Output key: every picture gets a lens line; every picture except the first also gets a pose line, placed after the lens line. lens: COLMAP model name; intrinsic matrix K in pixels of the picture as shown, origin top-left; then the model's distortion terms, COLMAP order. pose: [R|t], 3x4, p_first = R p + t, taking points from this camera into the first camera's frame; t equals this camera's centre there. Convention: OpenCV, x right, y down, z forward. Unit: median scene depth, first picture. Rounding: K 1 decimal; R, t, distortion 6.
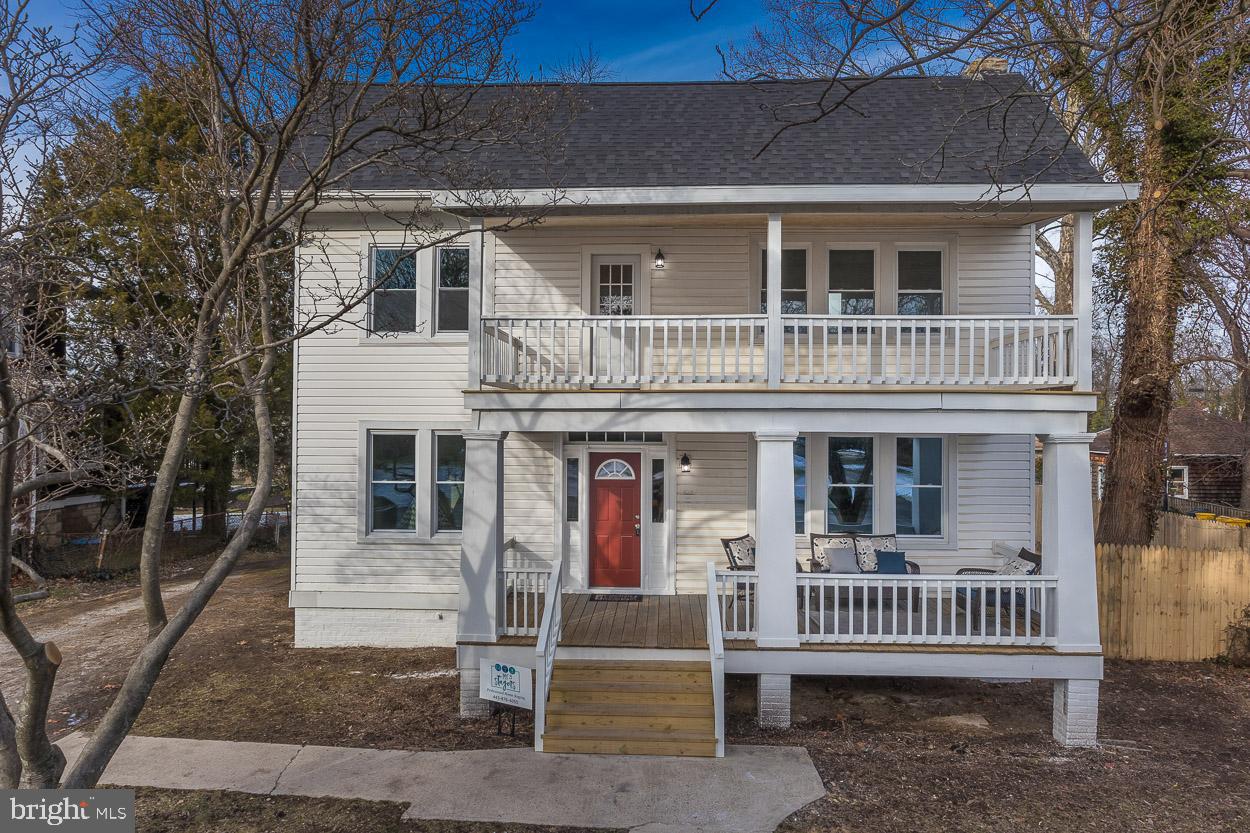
lens RADIAL K [[867.0, 0, 625.0], [0, 867.0, 416.5], [0, 0, 1]] dist [0.010188, 0.001718]
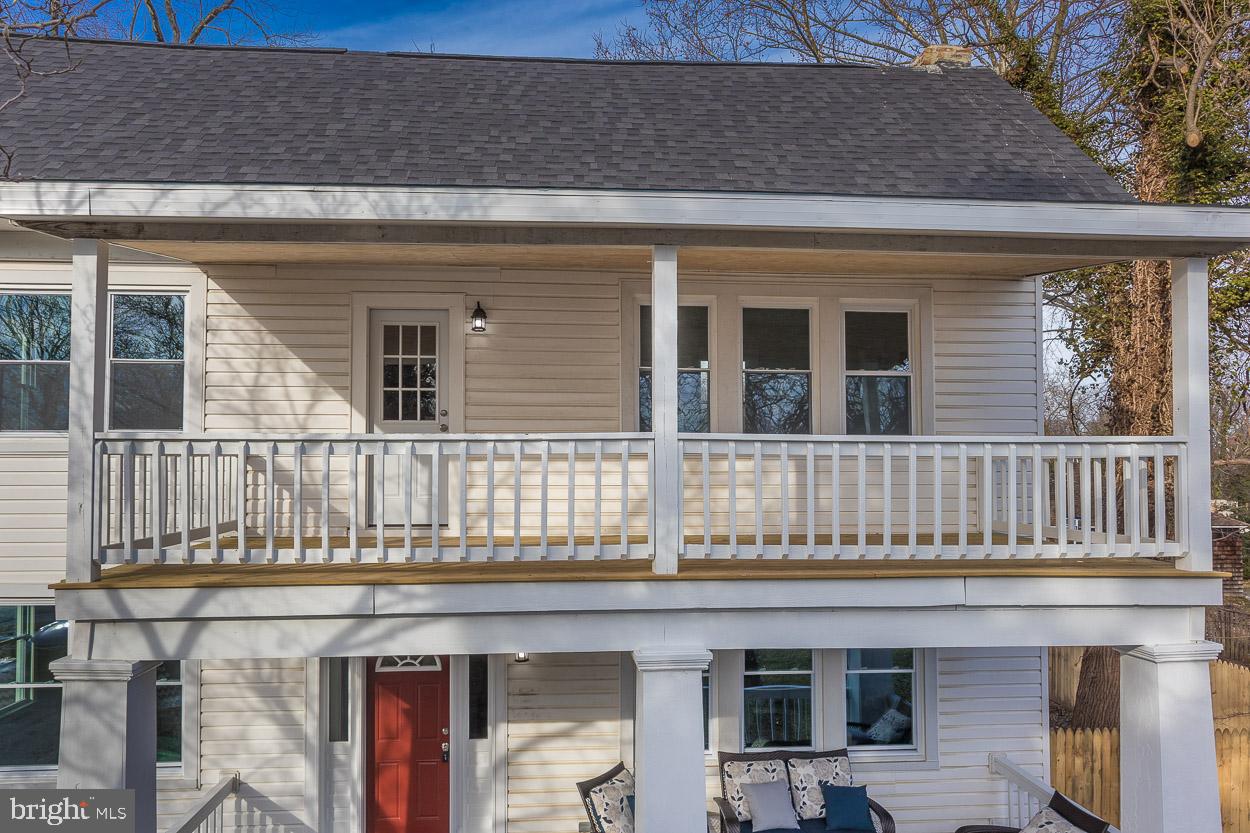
lens RADIAL K [[869.1, 0, 614.4], [0, 869.1, 447.6], [0, 0, 1]] dist [0.005097, 0.000657]
pose [[0.991758, -0.004394, 0.128053, 0.058954], [0.005853, 0.999922, -0.011020, -0.084499], [-0.127995, 0.011679, 0.991706, 0.385321]]
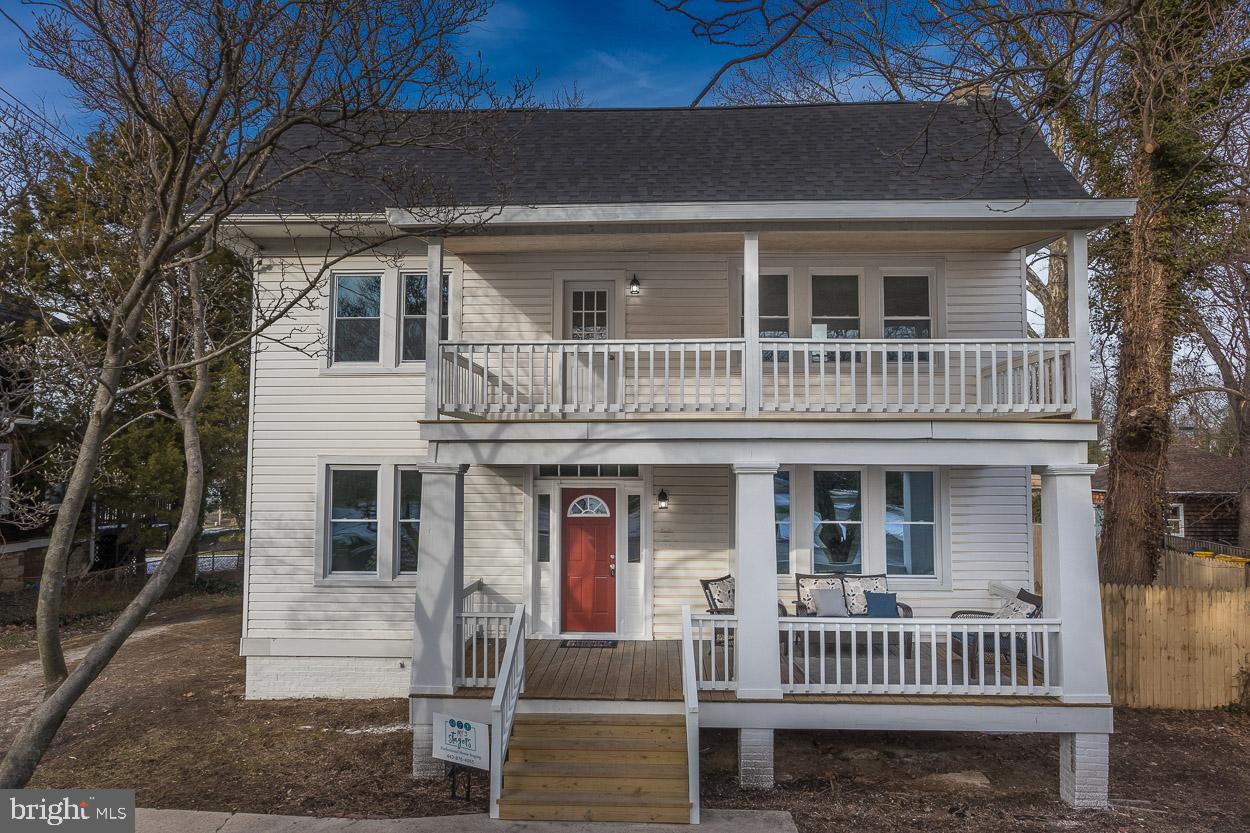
lens RADIAL K [[861.2, 0, 625.0], [0, 861.2, 416.5], [0, 0, 1]] dist [0.011587, -0.000445]
pose [[0.999970, -0.002500, 0.007283, 0.023039], [0.002843, 0.998867, -0.047506, 0.008538], [-0.007156, 0.047525, 0.998844, 0.061480]]
